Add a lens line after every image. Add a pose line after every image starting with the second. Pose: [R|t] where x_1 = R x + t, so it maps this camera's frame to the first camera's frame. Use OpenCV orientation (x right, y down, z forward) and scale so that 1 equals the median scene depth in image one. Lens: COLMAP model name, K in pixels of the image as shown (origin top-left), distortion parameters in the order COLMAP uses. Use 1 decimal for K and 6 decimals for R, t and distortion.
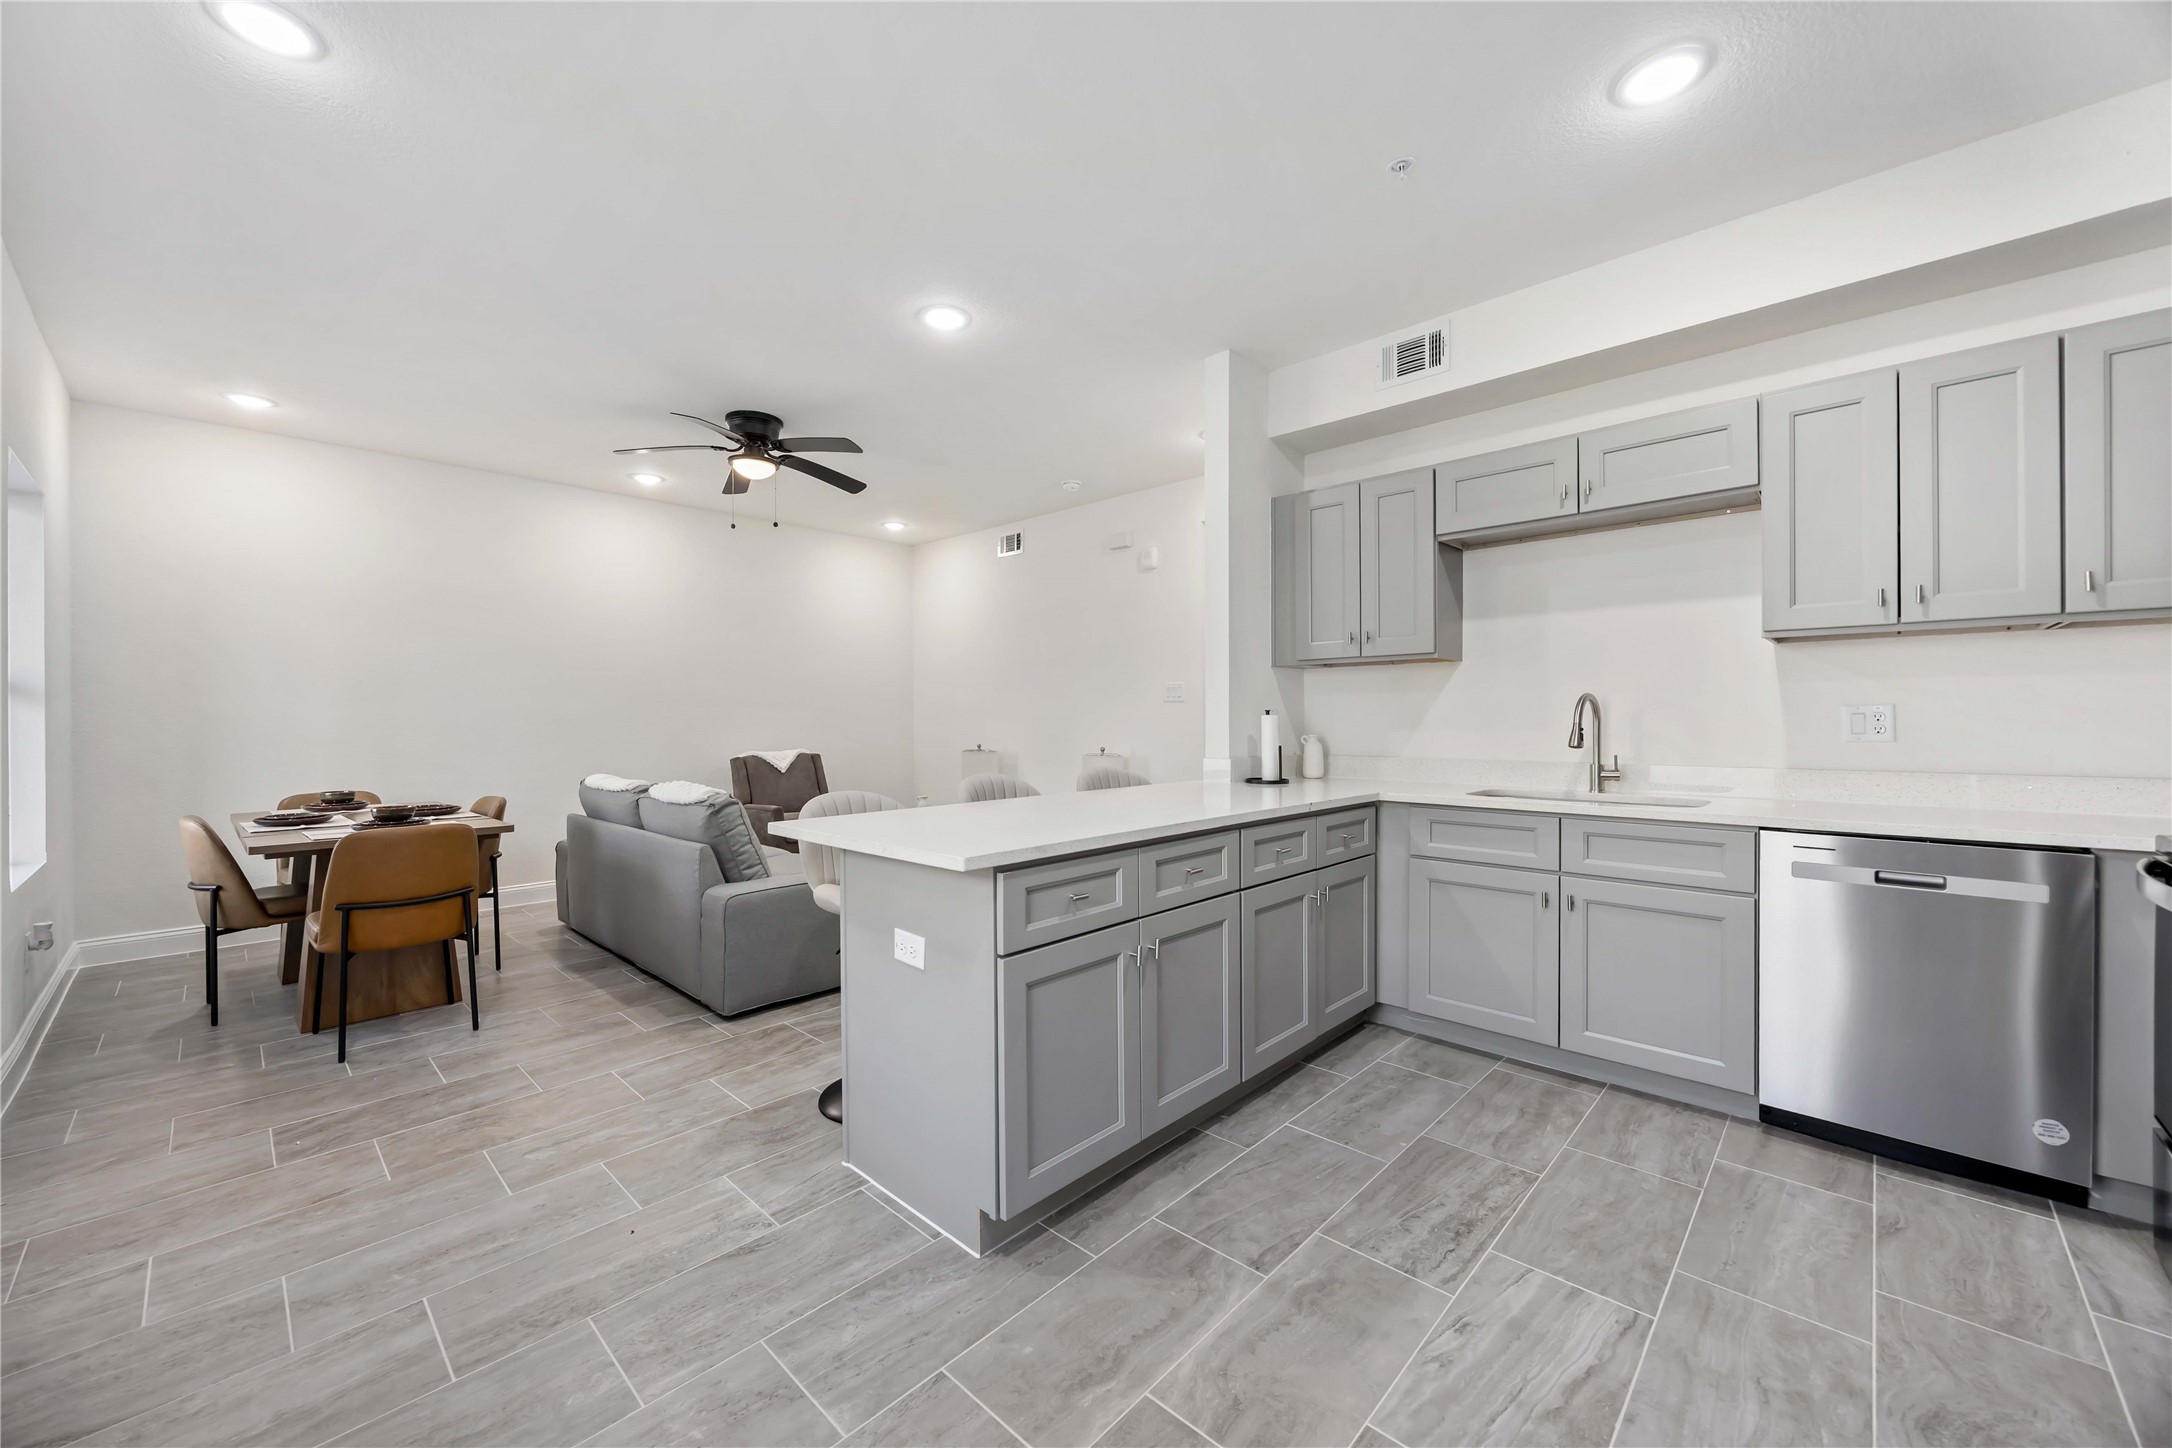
lens RADIAL K [[827.9, 0, 1080.7], [0, 827.9, 723.9], [0, 0, 1]] dist [-0.001665, -0.000649]
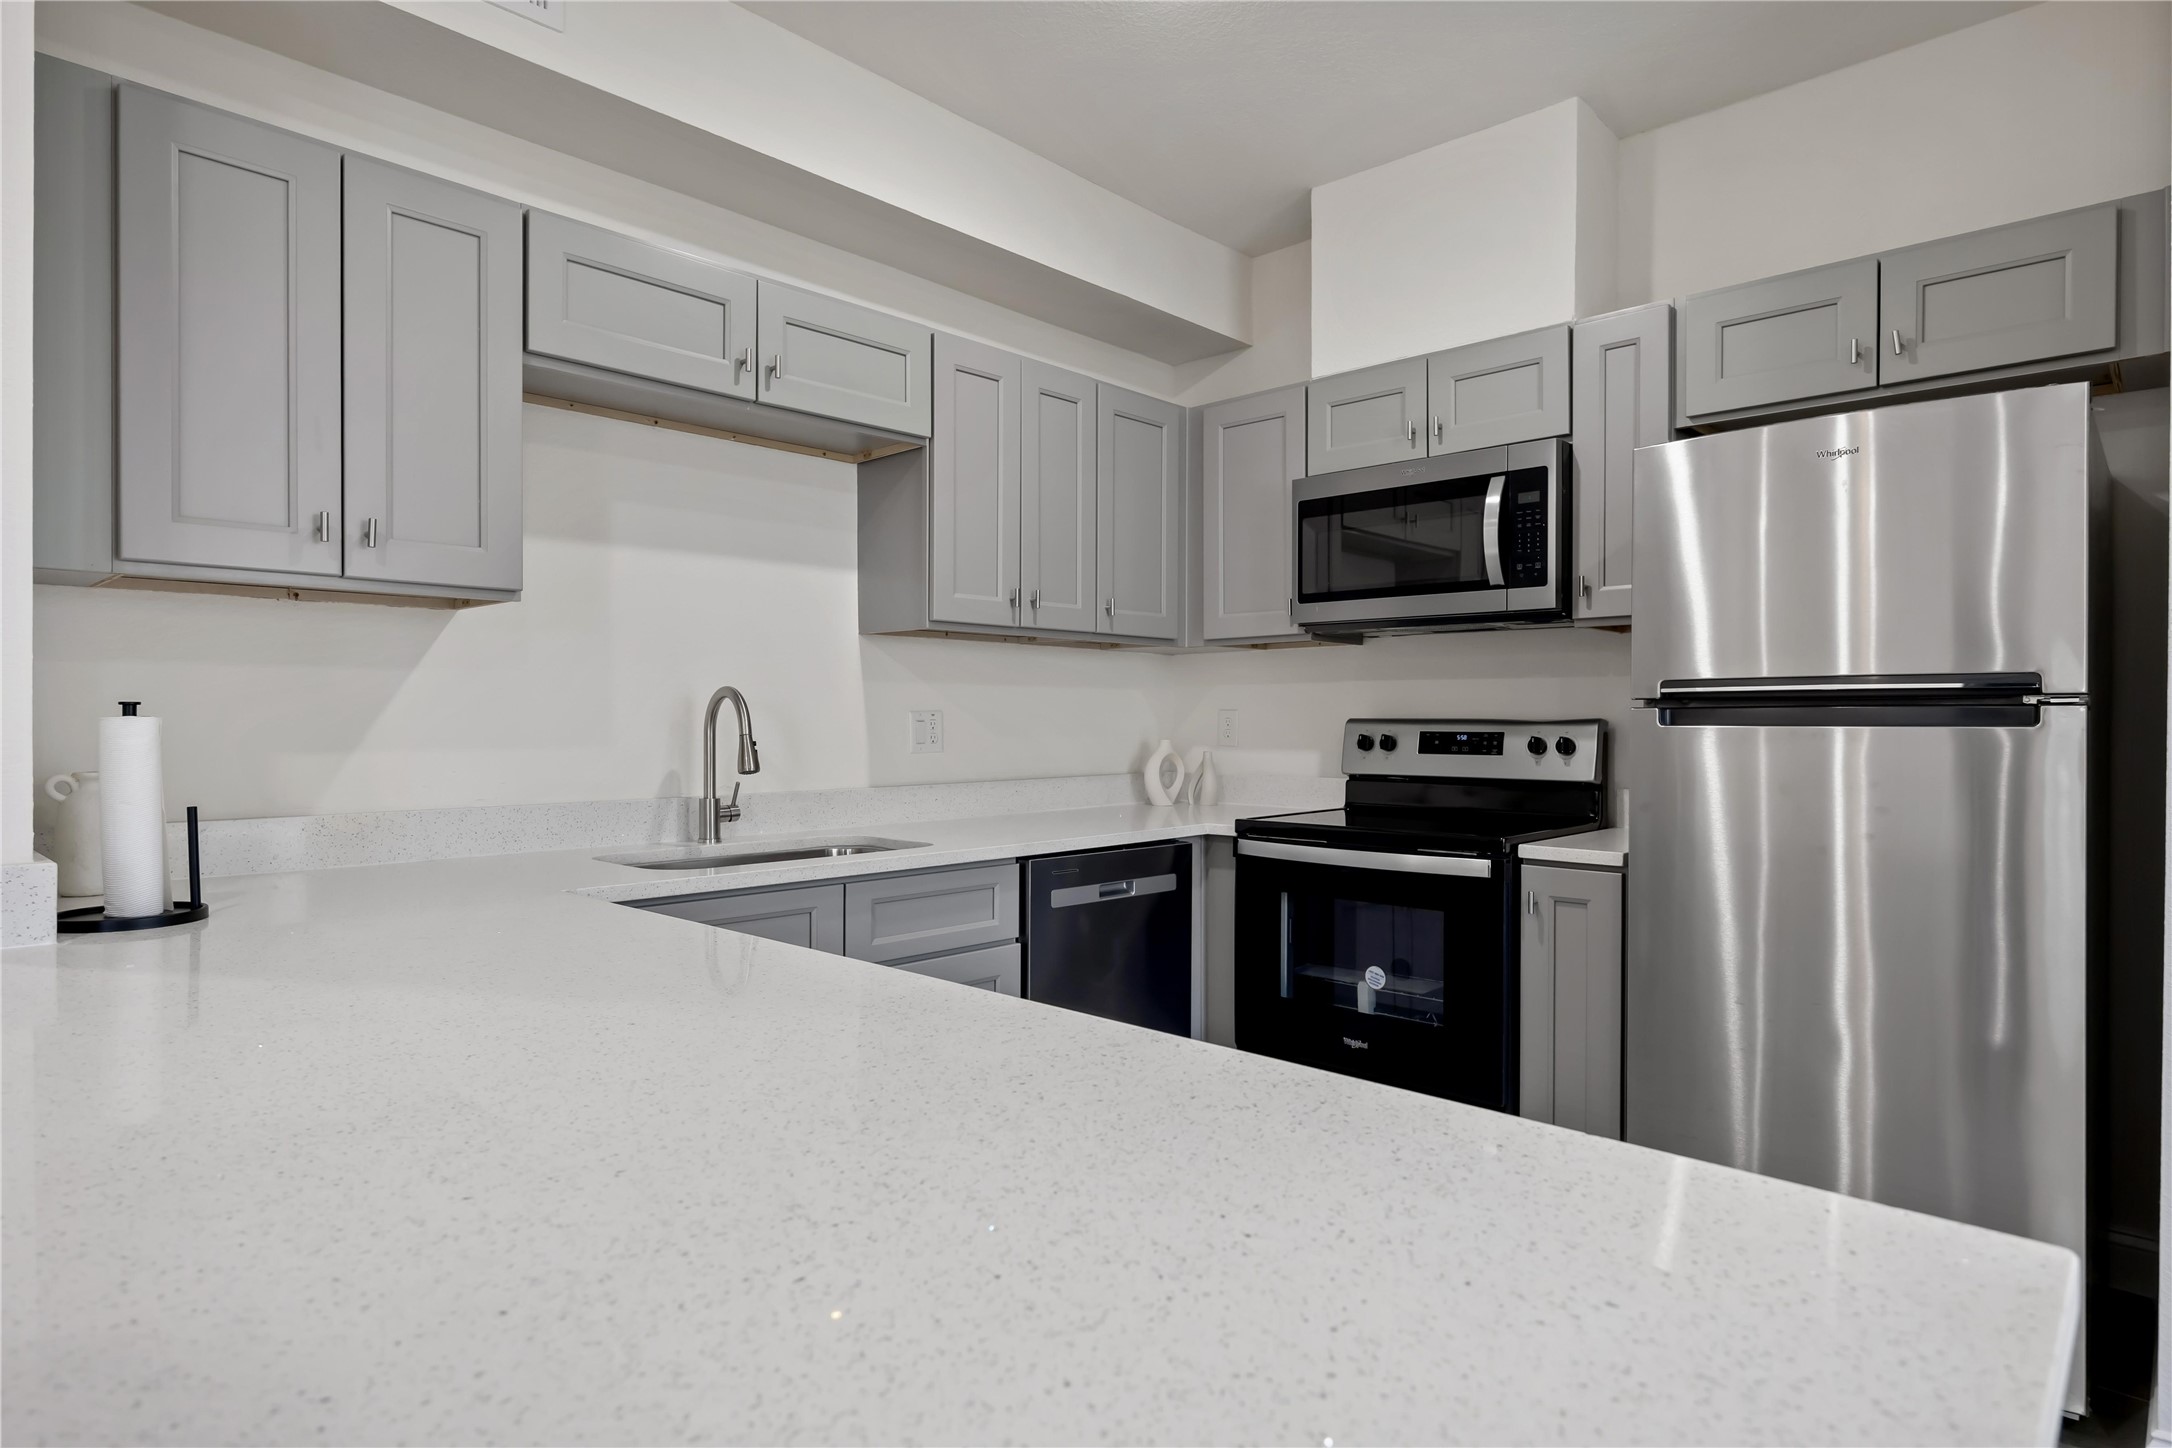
lens RADIAL K [[1183.0, 0, 1095.9], [0, 1183.0, 715.2], [0, 0, 1]] dist [0.003532, -0.001160]
pose [[-0.017449, 0.006402, 0.999827, -0.300157], [0.003552, 0.999974, -0.006341, -0.008390], [-0.999841, 0.003441, -0.017471, 0.744118]]
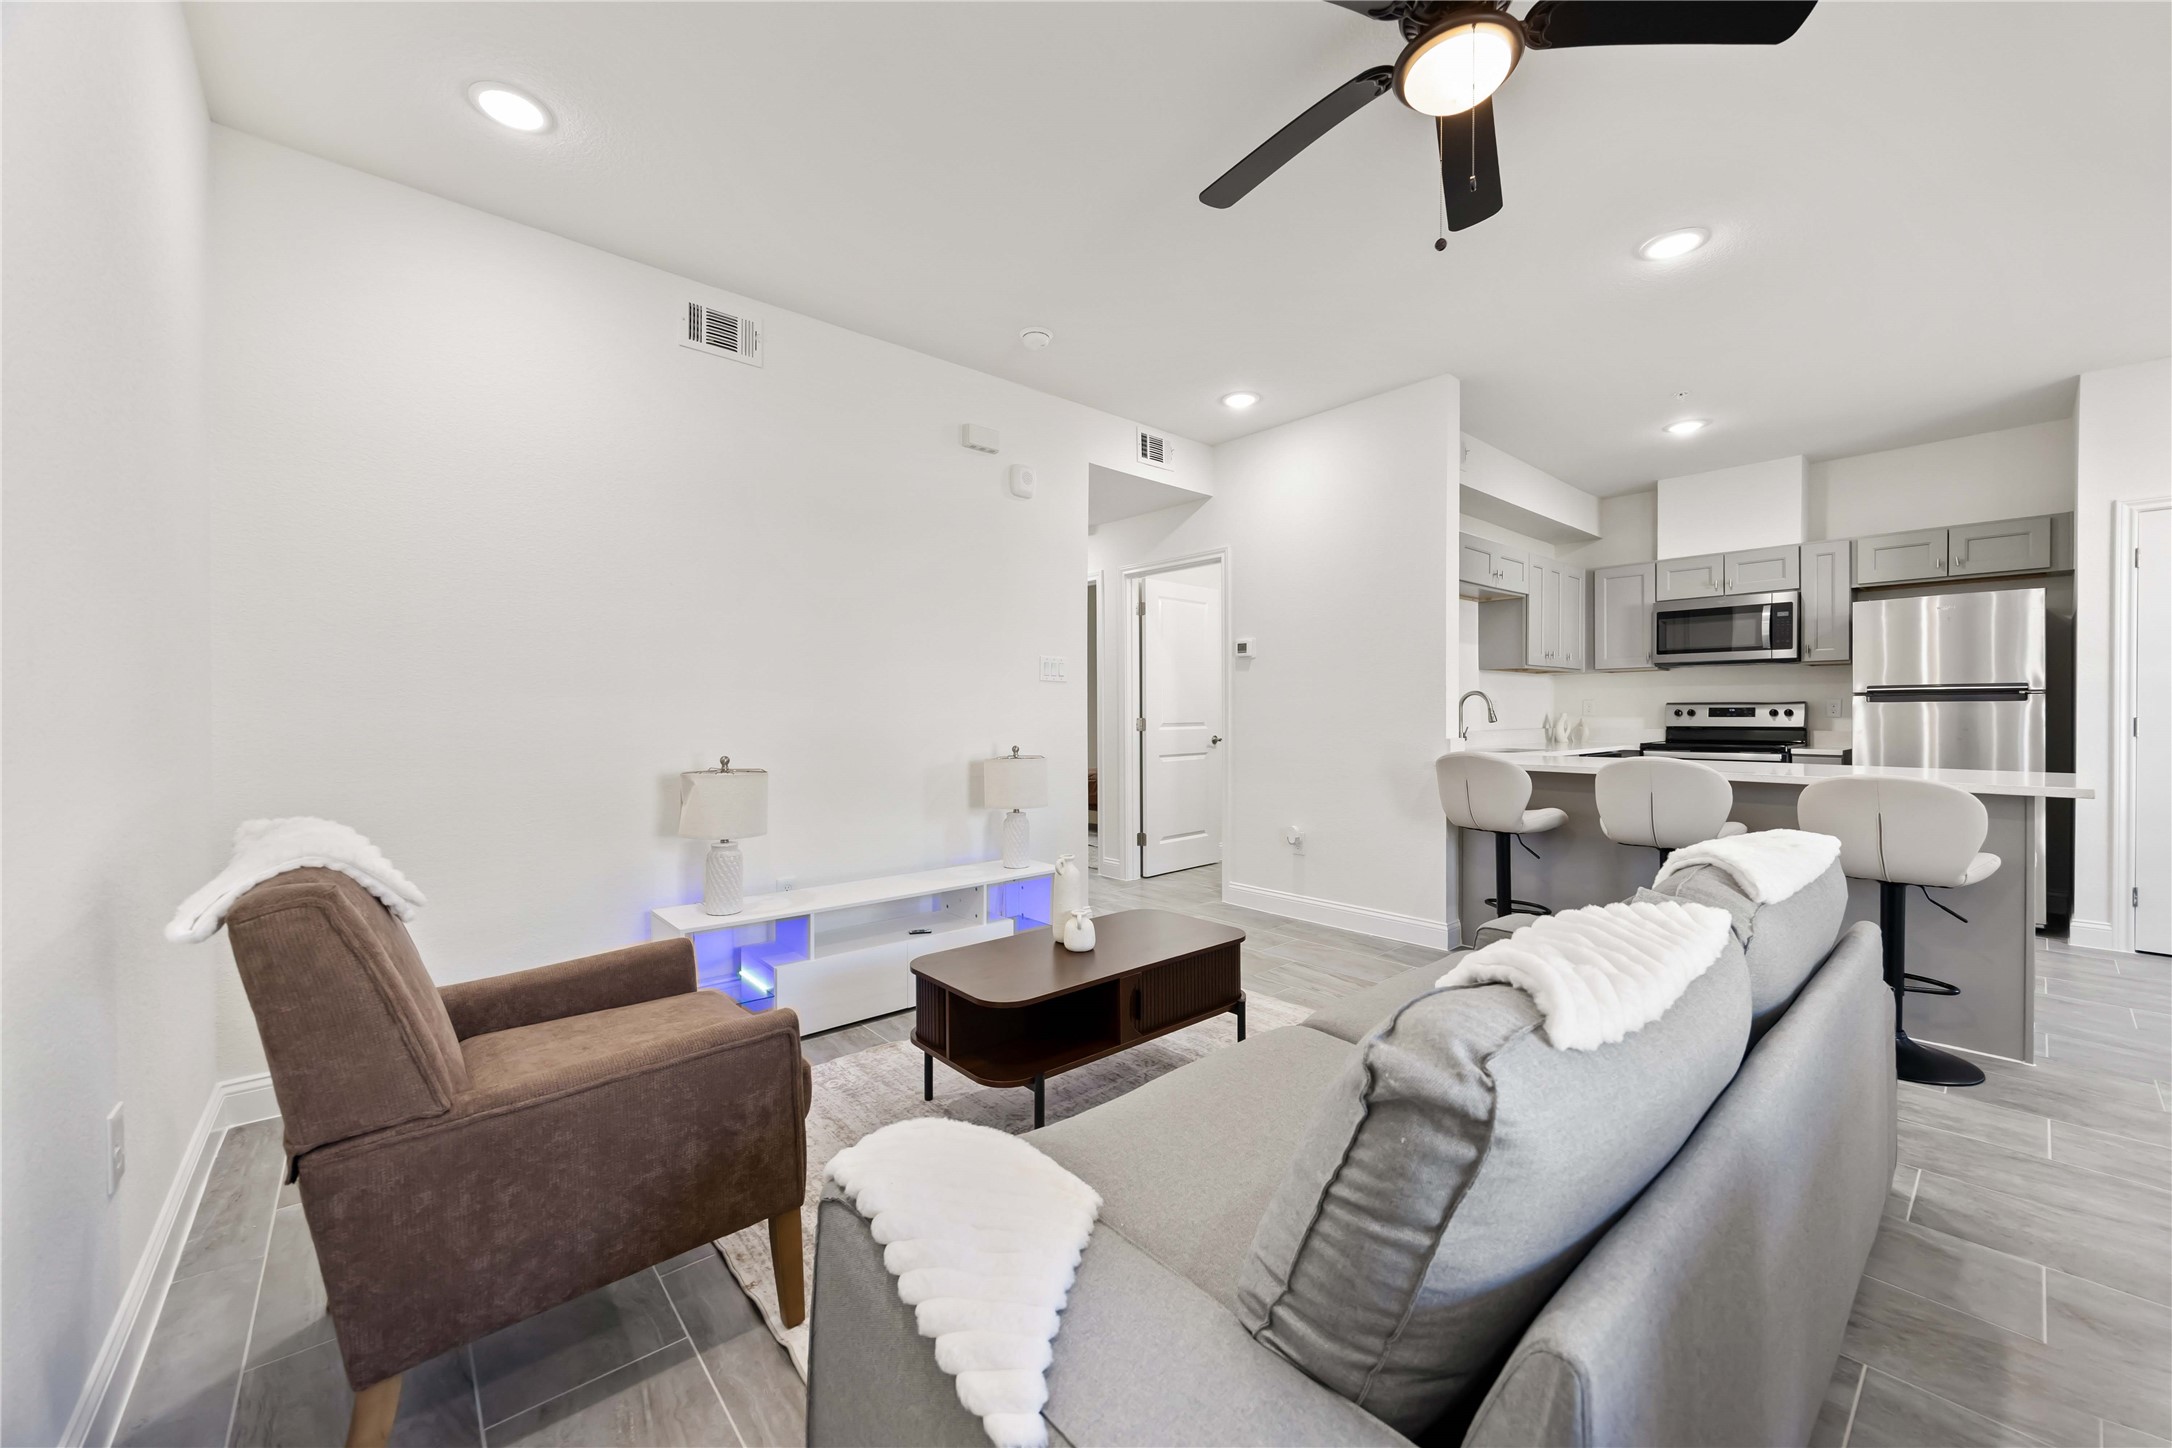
lens RADIAL K [[827.9, 0, 1085.4], [0, 827.9, 709.1], [0, 0, 1]] dist [-0.001665, -0.000649]
pose [[0.093517, 0.006393, 0.995597, -1.192843], [0.007617, 0.999946, -0.007137, 0.007668], [-0.995589, 0.008251, 0.093463, 1.668125]]
